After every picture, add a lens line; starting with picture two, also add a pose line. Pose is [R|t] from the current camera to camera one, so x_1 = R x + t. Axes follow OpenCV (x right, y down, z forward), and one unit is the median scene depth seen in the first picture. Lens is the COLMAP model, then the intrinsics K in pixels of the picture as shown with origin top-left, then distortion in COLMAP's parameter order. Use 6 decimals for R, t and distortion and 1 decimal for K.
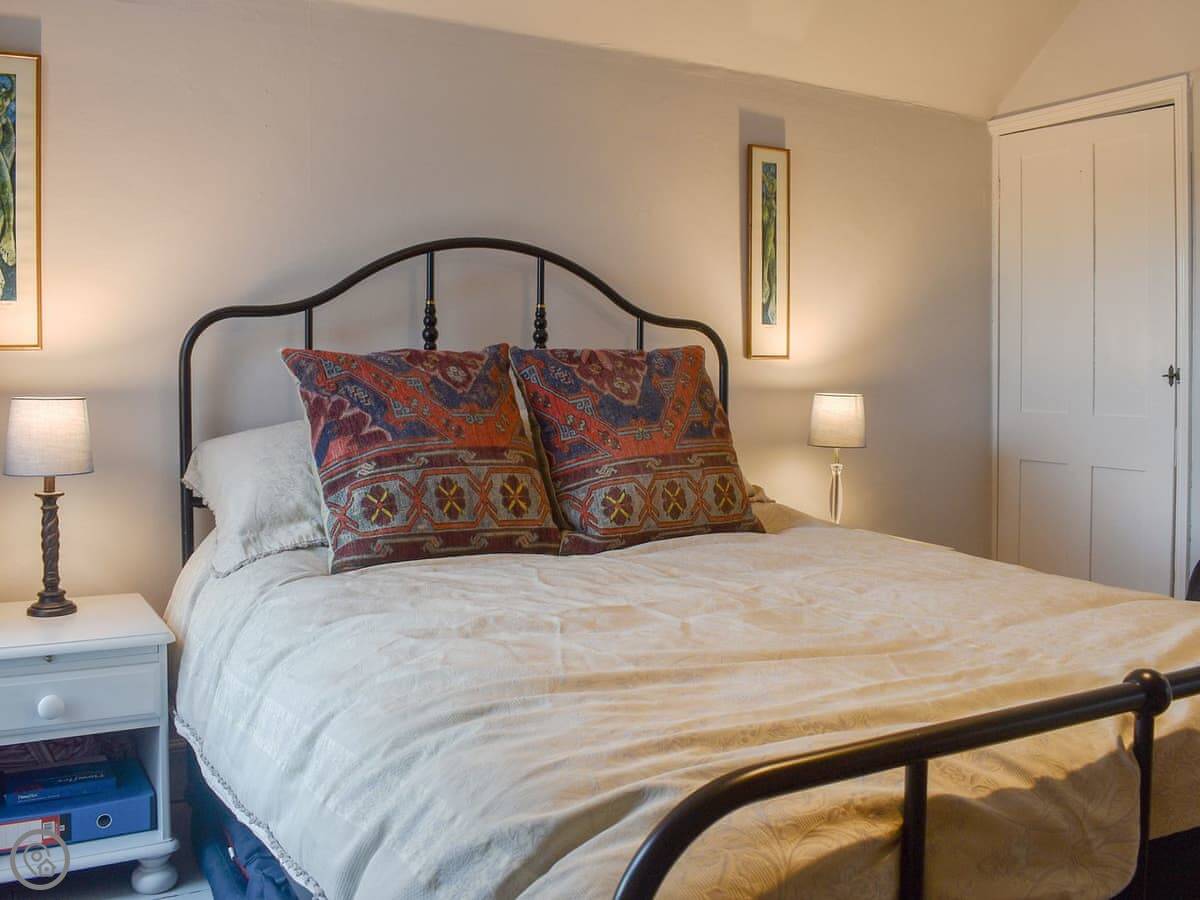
lens RADIAL K [[1004.2, 0, 599.8], [0, 1004.2, 442.7], [0, 0, 1]] dist [-0.060576, -0.000997]
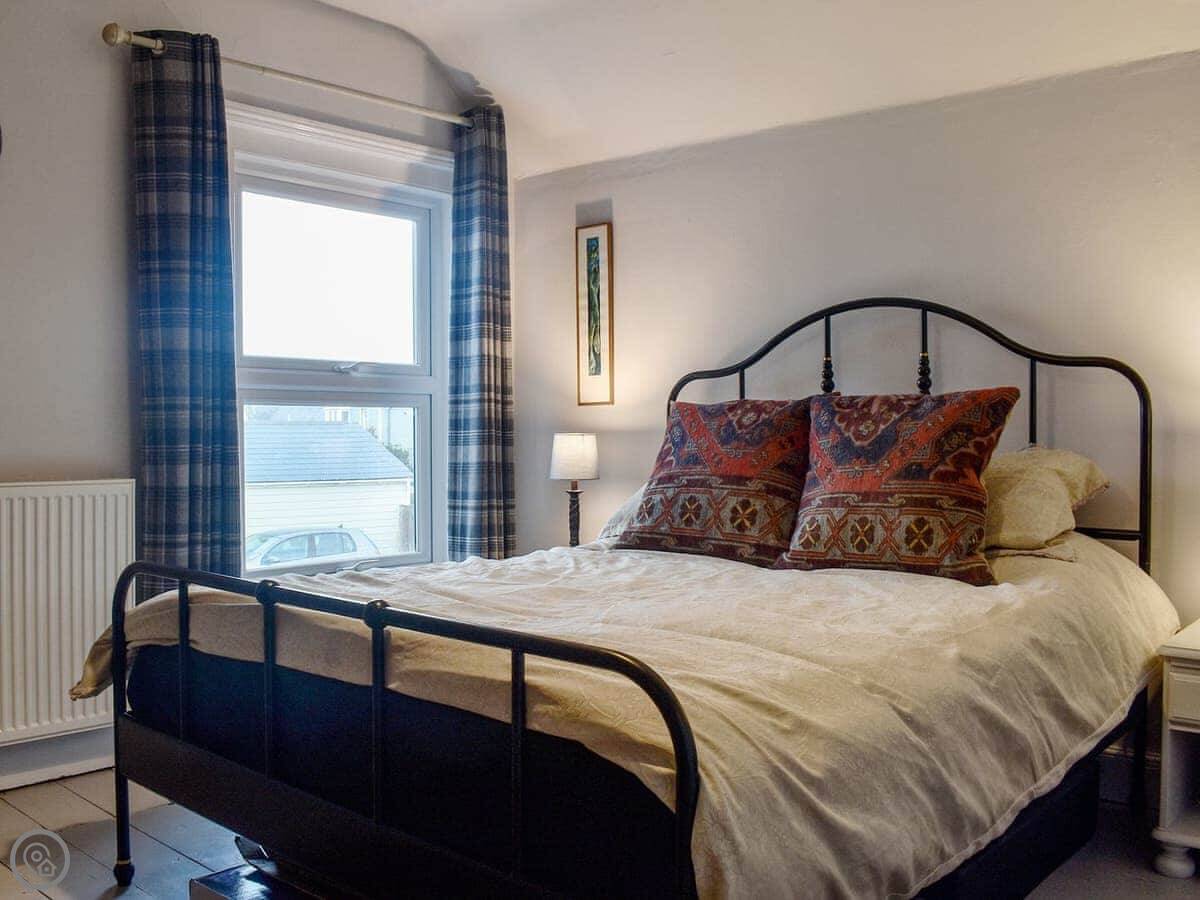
lens RADIAL K [[1105.4, 0, 599.5], [0, 1105.4, 448.9], [0, 0, 1]] dist [-0.082885, 0.000000]
pose [[0.377906, 0.017647, -0.925676, 1.056888], [-0.058474, 0.998277, -0.004841, -0.012077], [0.923996, 0.055957, 0.378286, 0.290295]]
